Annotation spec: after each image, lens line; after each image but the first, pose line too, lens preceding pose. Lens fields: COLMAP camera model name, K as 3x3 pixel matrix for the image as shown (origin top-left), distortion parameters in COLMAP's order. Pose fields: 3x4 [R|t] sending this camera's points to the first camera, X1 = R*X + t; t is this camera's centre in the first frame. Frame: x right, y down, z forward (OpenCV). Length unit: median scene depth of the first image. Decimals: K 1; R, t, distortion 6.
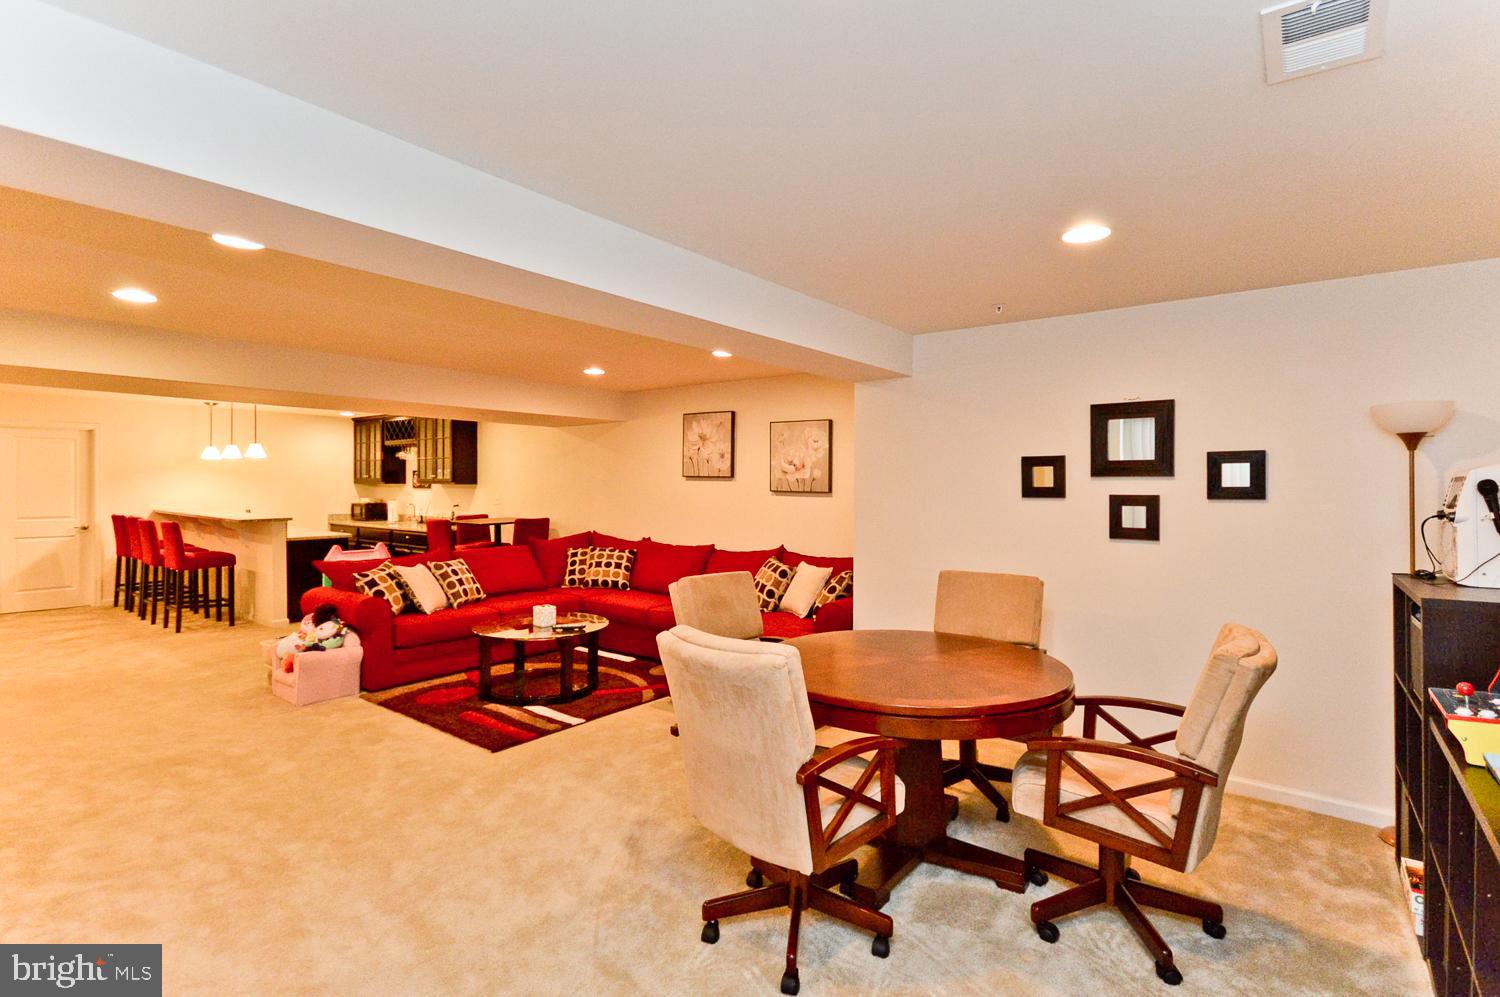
lens RADIAL K [[674.7, 0, 756.3], [0, 674.7, 500.1], [0, 0, 1]] dist [0.022112, -0.008084]
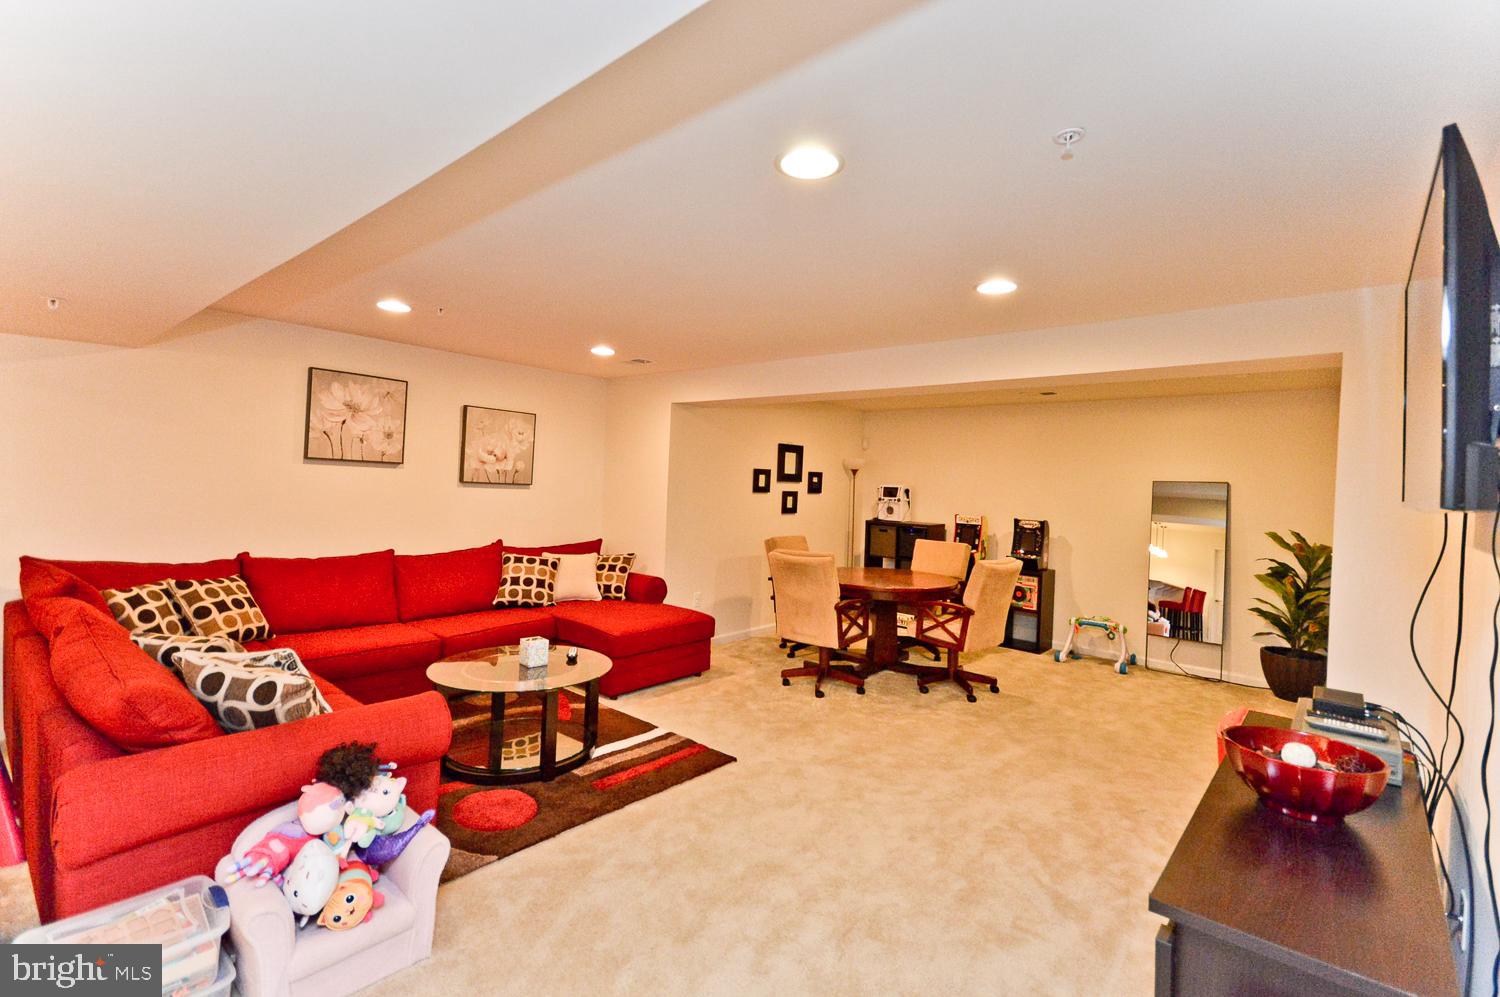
lens RADIAL K [[674.7, 0, 751.7], [0, 674.7, 489.6], [0, 0, 1]] dist [0.022112, -0.008084]
pose [[0.076993, -0.010065, 0.996981, -0.866983], [-0.013669, 0.999844, 0.011149, -0.019753], [-0.996938, -0.014486, 0.076843, 0.577536]]
